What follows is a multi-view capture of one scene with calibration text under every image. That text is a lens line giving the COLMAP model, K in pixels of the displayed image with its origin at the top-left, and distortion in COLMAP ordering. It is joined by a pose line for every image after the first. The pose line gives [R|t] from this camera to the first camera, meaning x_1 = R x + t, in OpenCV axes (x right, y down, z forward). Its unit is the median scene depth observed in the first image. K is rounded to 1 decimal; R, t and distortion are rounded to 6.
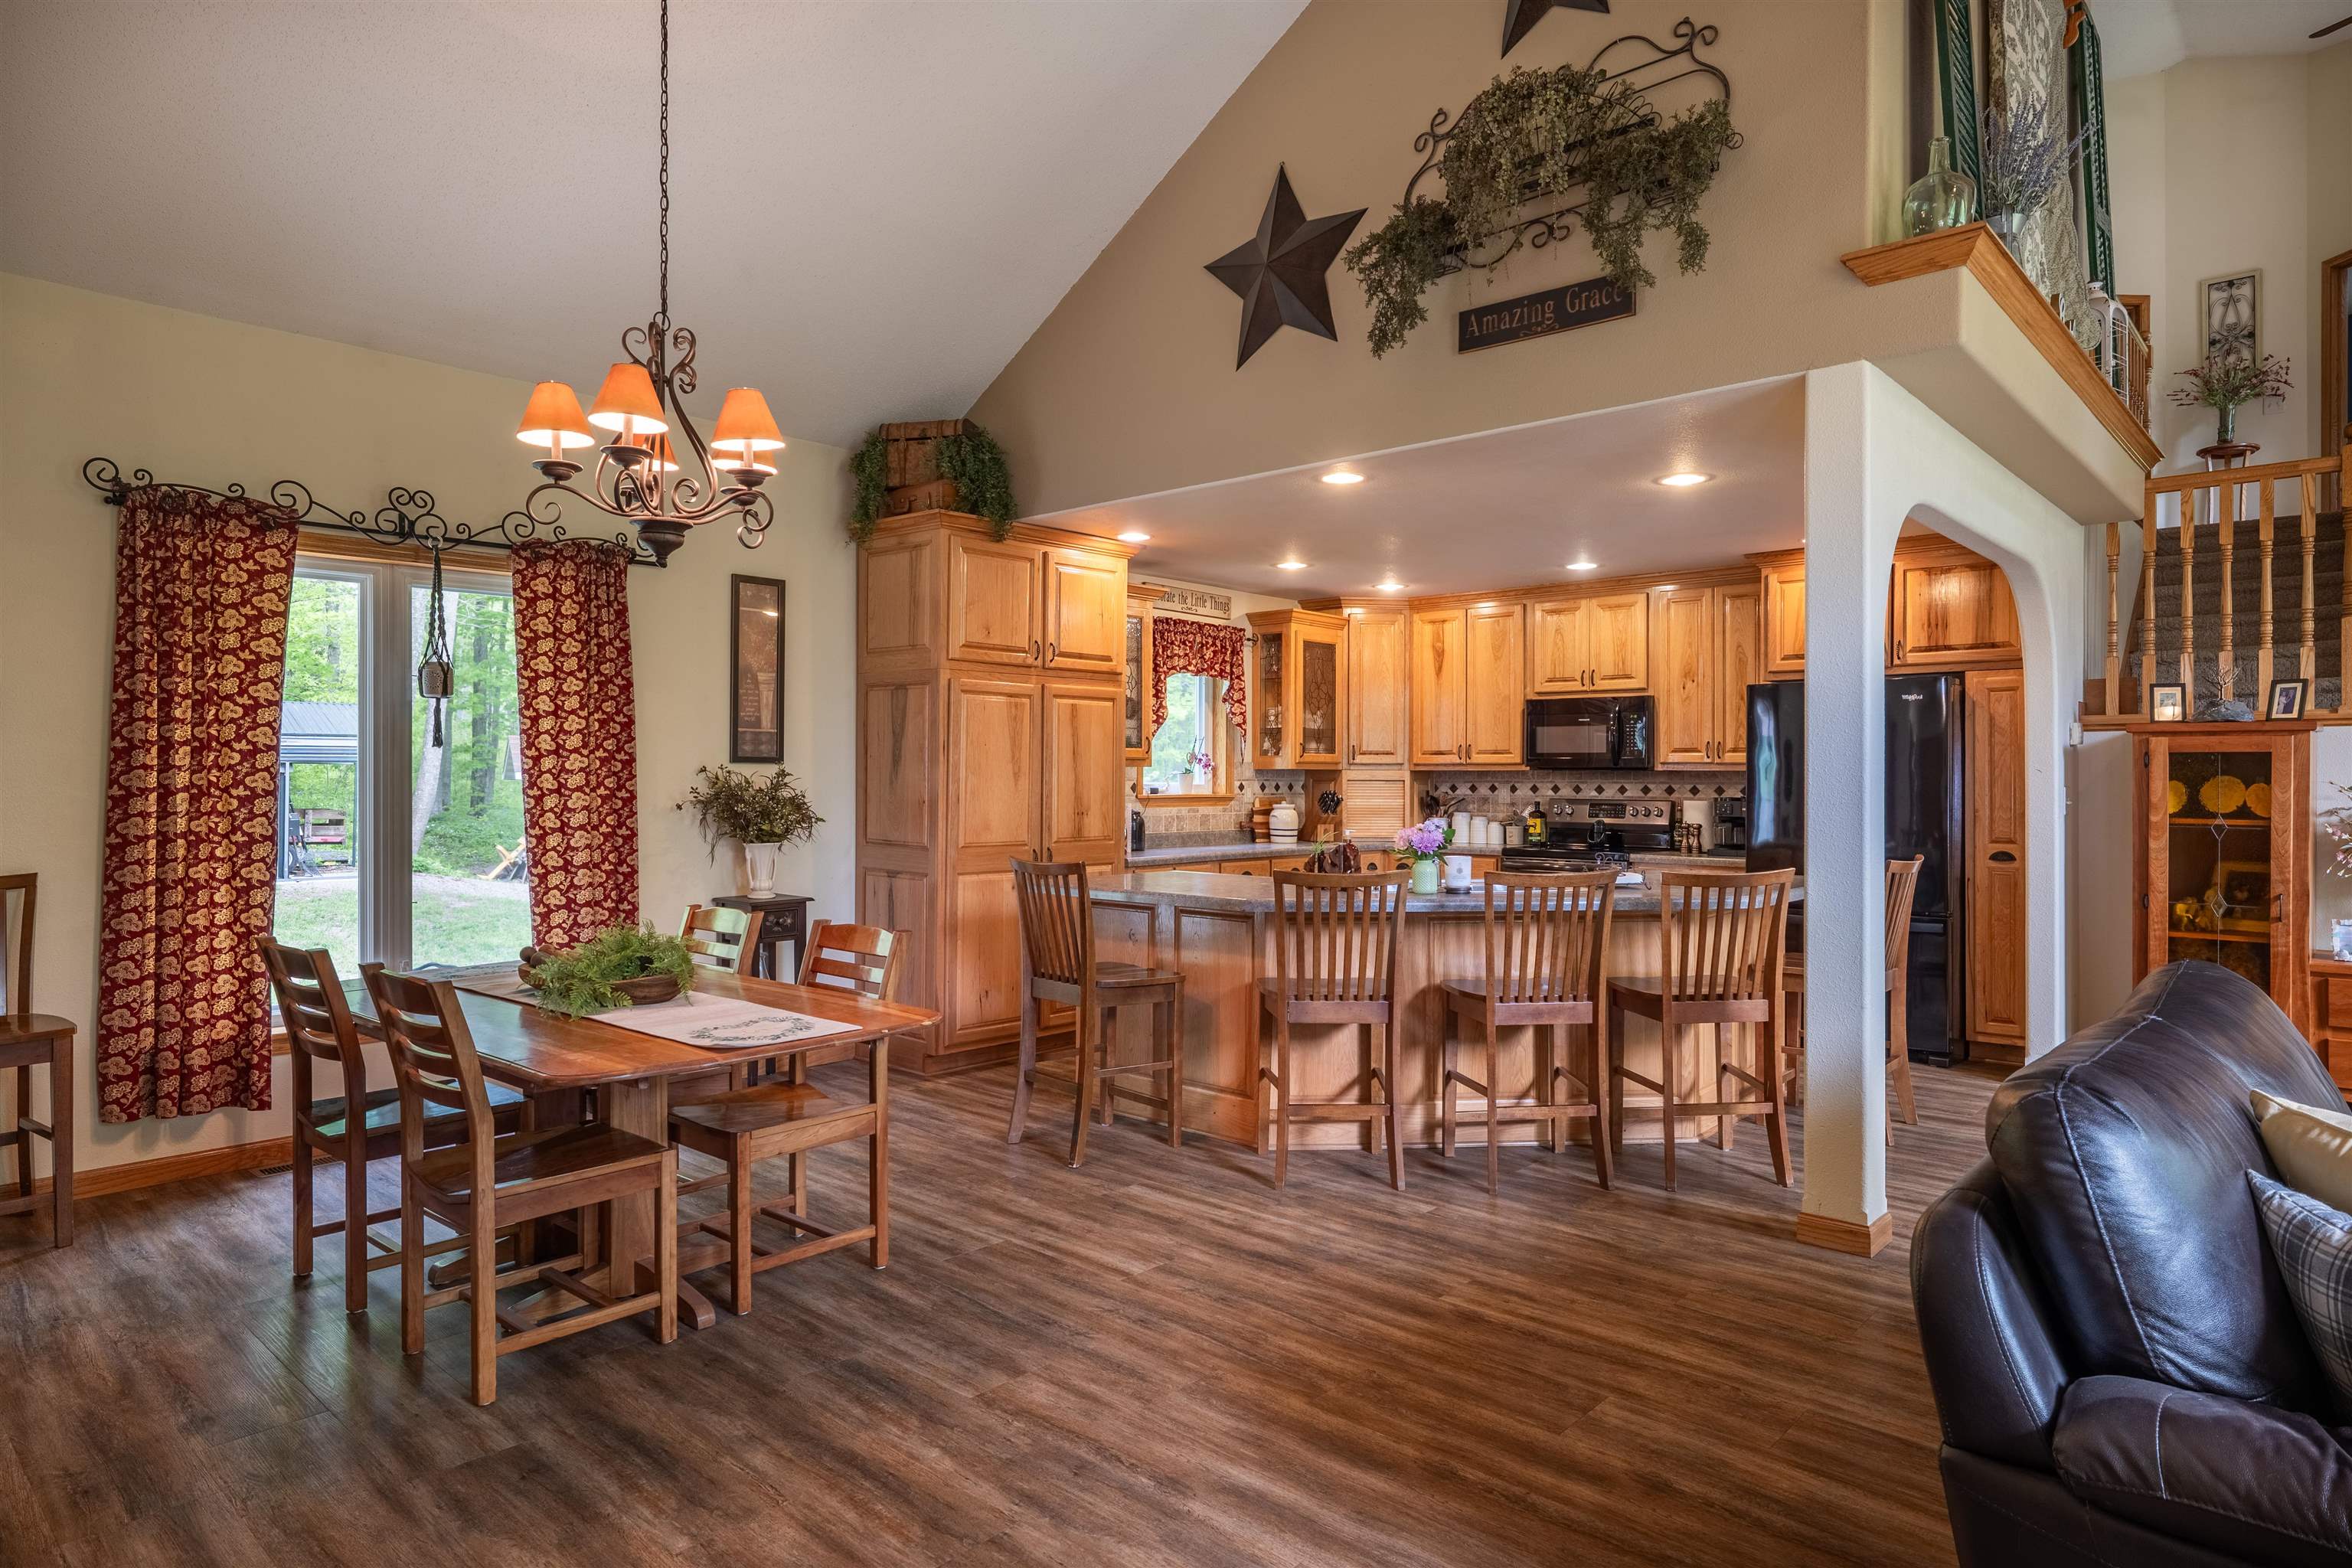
lens RADIAL K [[1345.6, 0, 1179.5], [0, 1345.6, 781.5], [0, 0, 1]] dist [-0.002693, 0.000422]
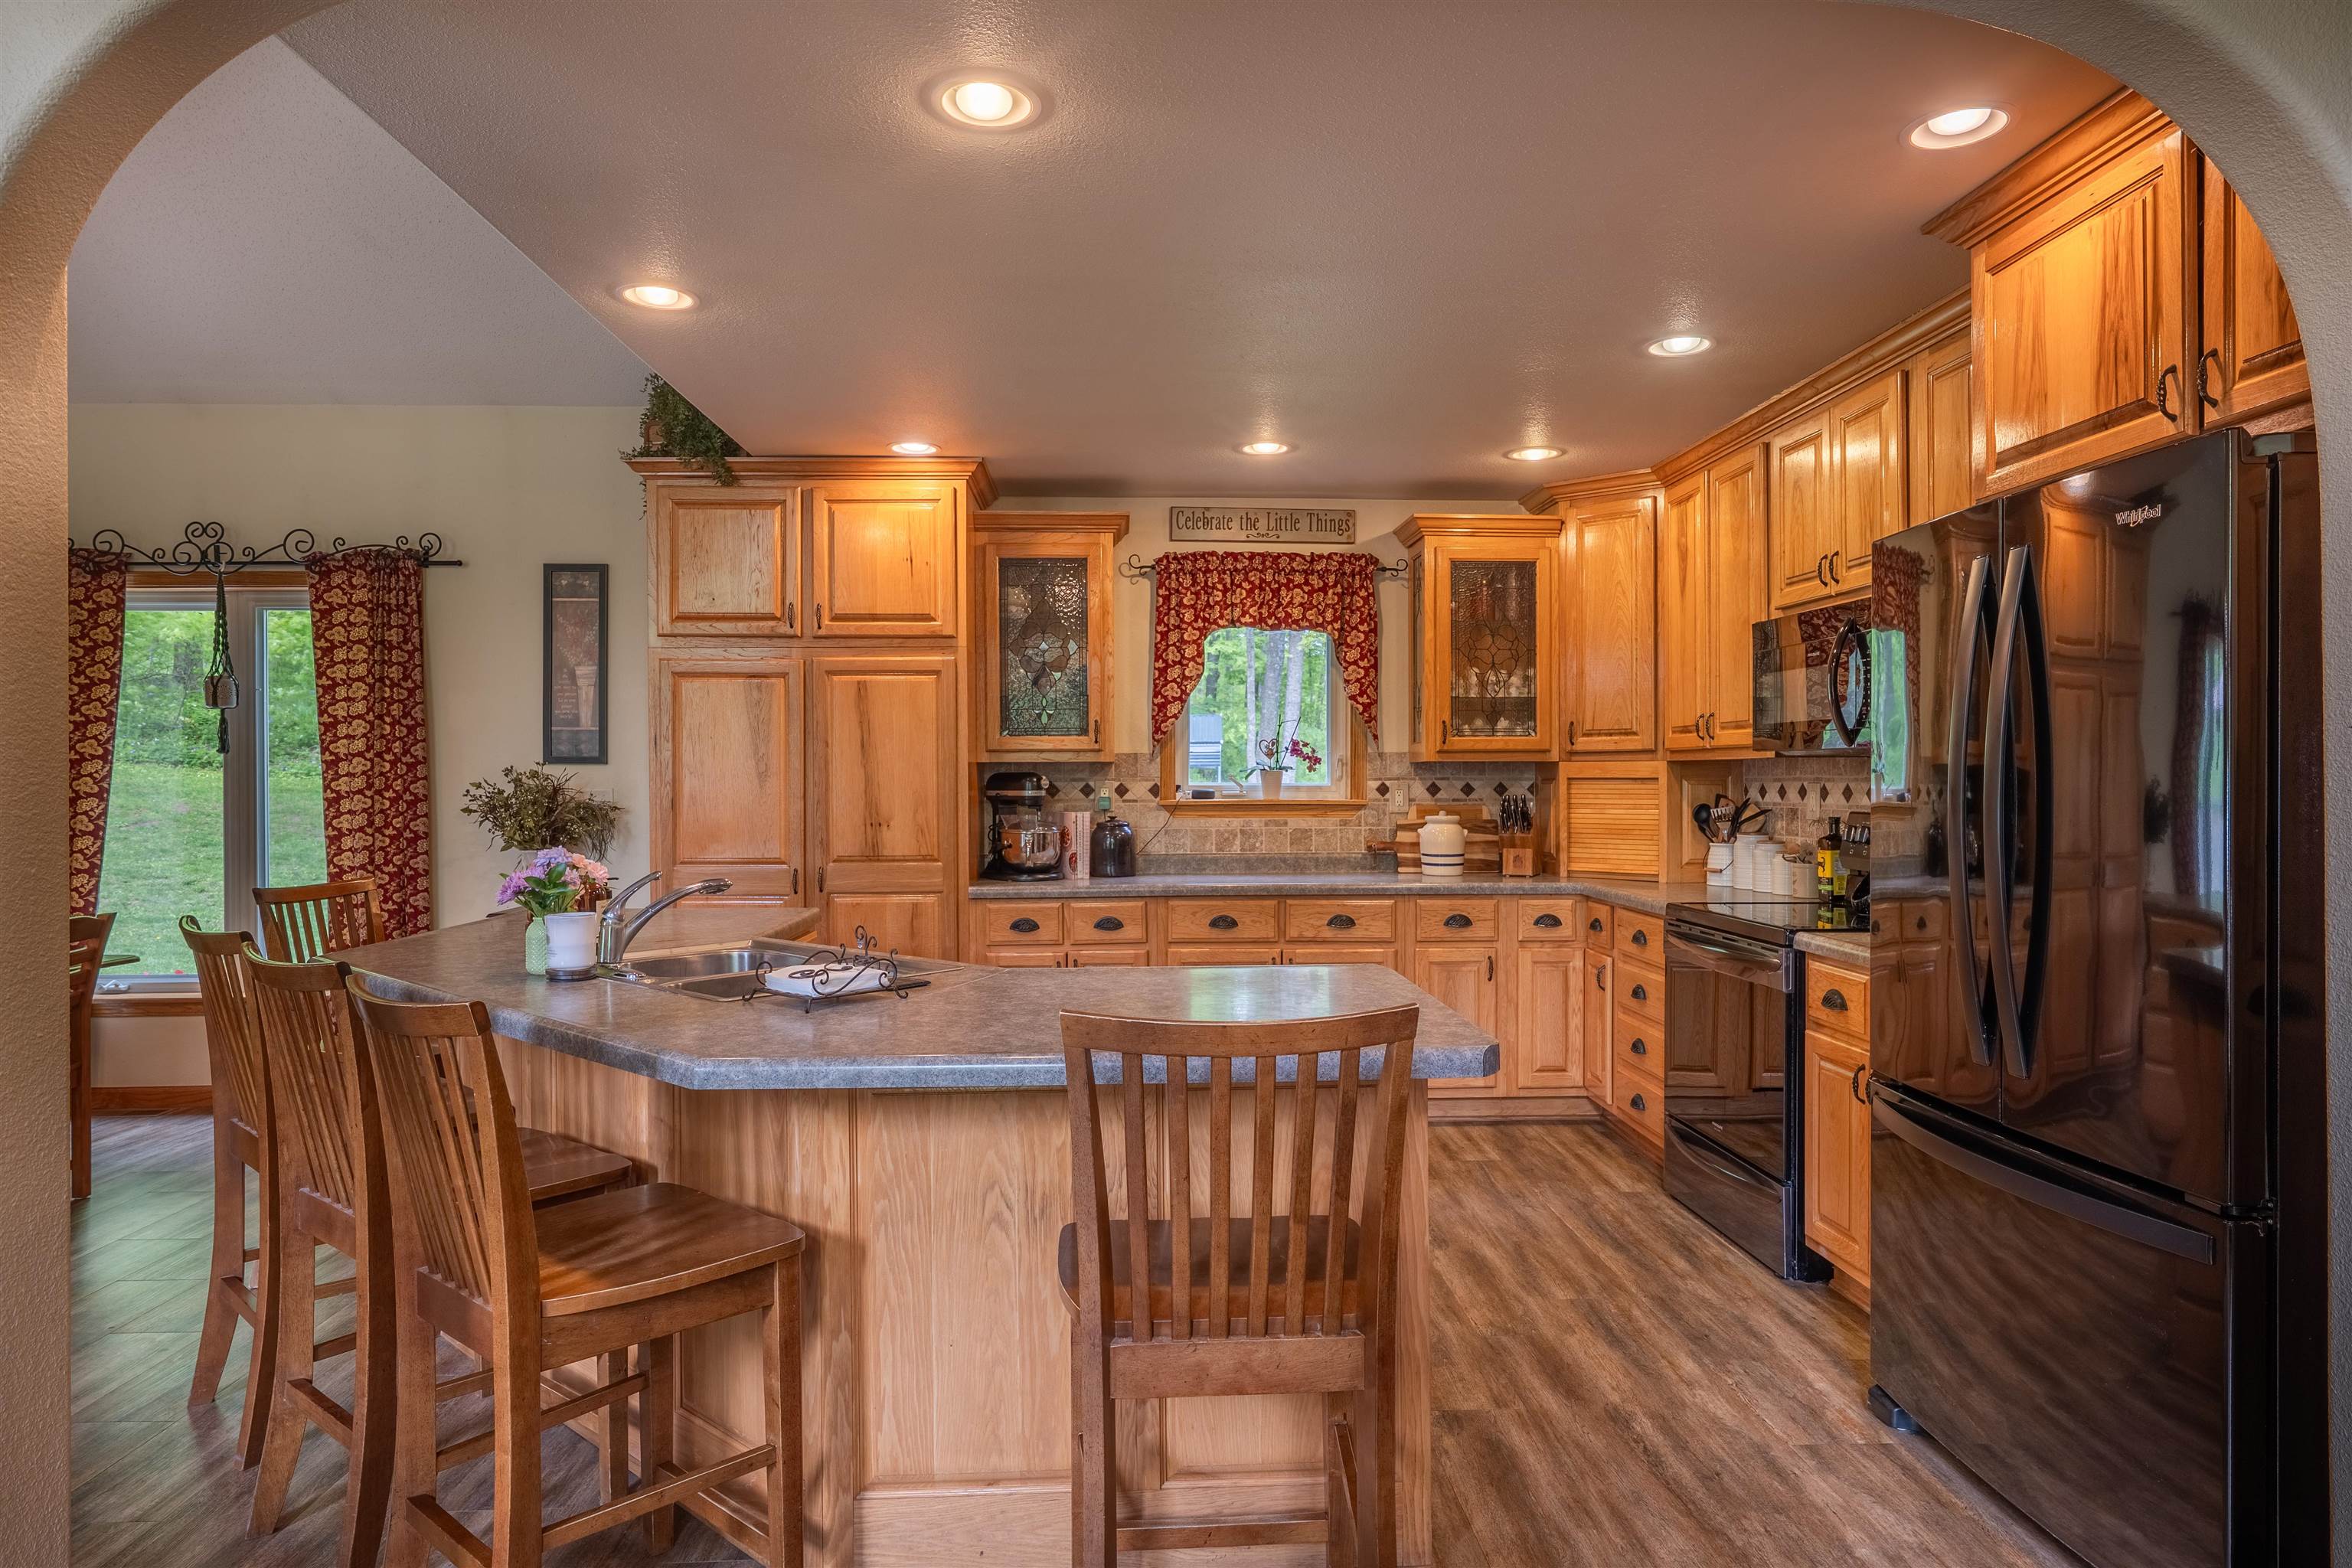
lens RADIAL K [[1359.1, 0, 1175.5], [0, 1359.1, 780.7], [0, 0, 1]] dist [-0.001764, 0.002003]
pose [[0.704778, -0.003957, -0.709417, 0.642181], [0.003218, 0.999992, -0.002380, 0.001597], [0.709421, -0.000606, 0.704785, 0.630564]]
